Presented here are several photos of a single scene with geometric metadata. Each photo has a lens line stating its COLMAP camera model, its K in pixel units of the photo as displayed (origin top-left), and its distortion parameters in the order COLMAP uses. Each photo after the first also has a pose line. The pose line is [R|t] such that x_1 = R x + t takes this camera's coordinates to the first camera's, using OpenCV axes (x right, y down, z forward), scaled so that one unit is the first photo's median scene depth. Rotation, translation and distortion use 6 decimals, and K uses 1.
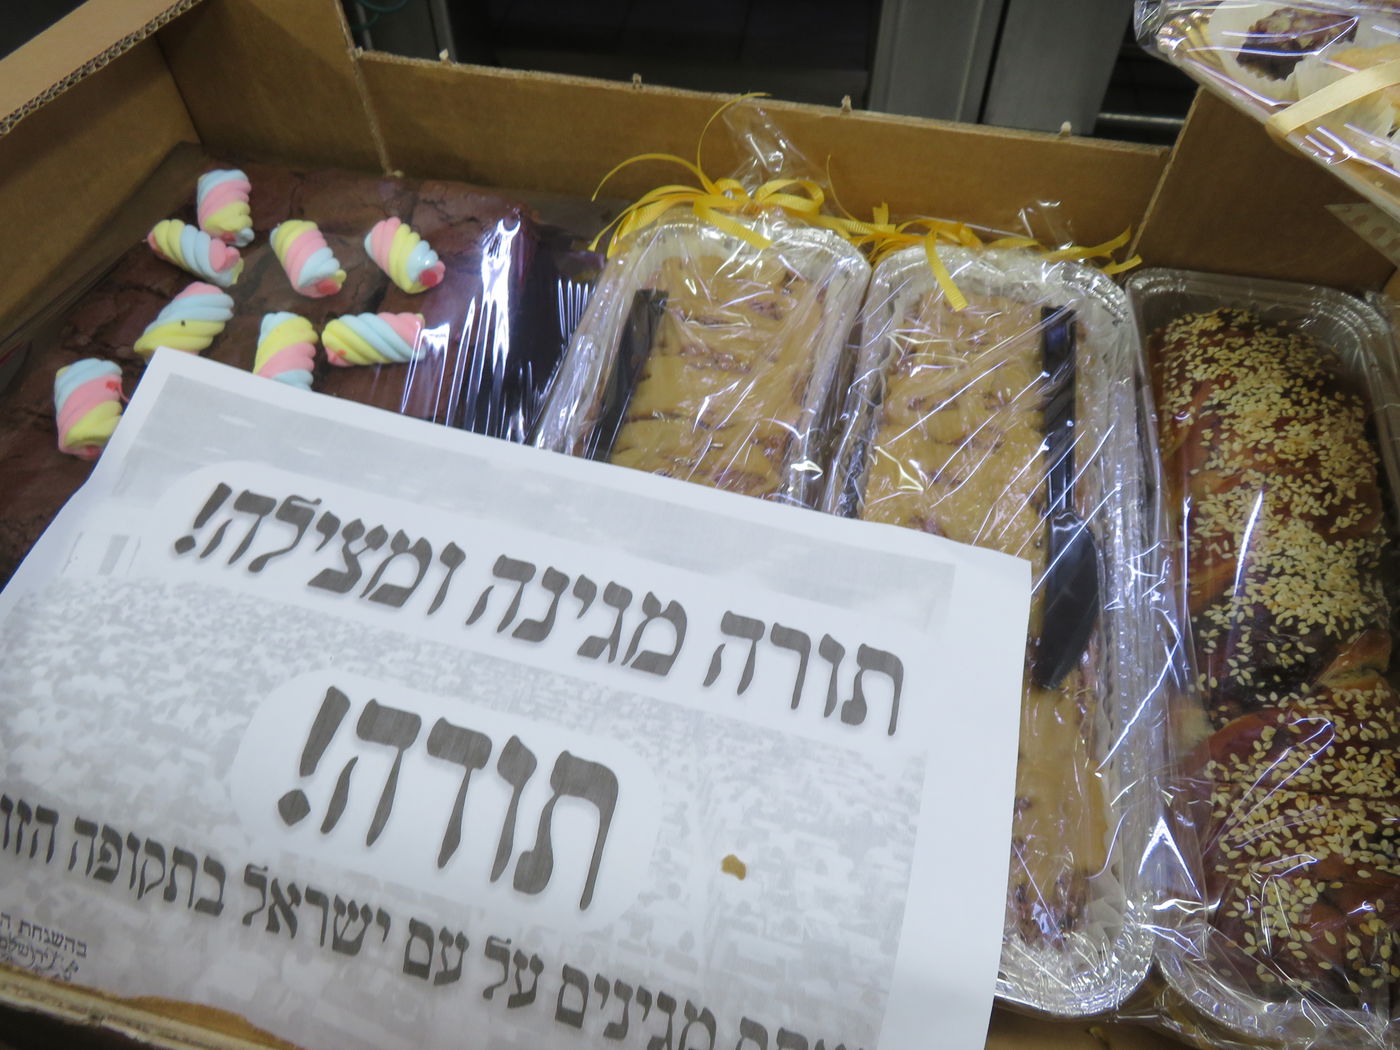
lens RADIAL K [[981.4, 0, 715.5], [0, 981.4, 524.5], [0, 0, 1]] dist [0.011010, 0.005098]
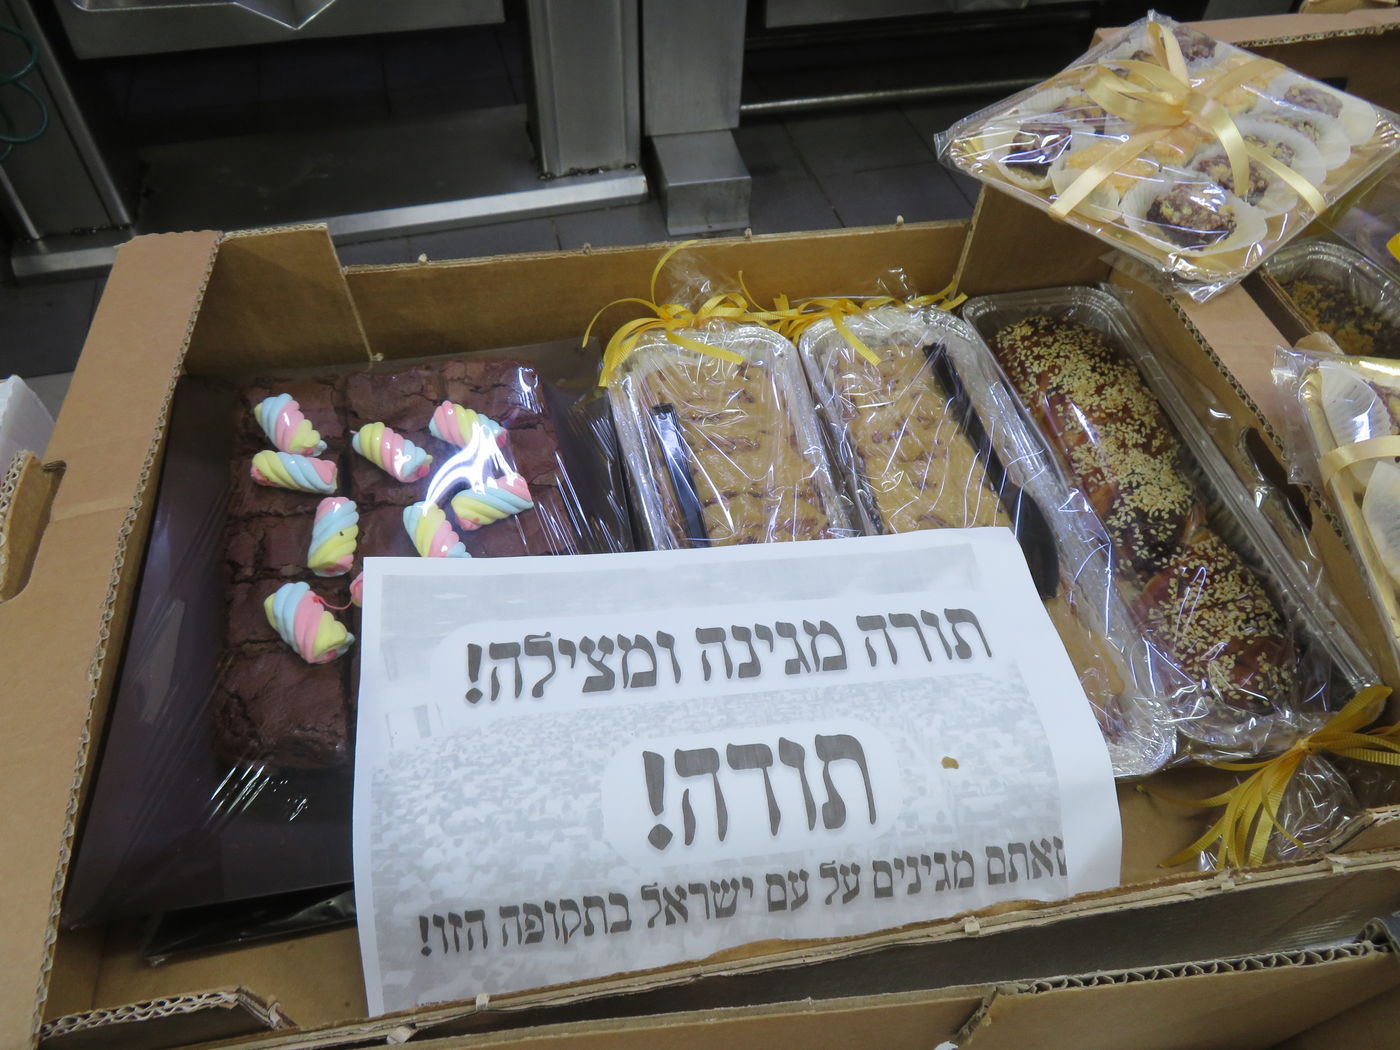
lens RADIAL K [[981.4, 0, 715.5], [0, 981.4, 524.5], [0, 0, 1]] dist [0.011010, 0.005098]
pose [[0.919244, -0.288803, 0.267552, -0.534636], [0.287732, 0.956695, 0.044104, -0.167496], [-0.268703, 0.036441, 0.962534, -0.371441]]
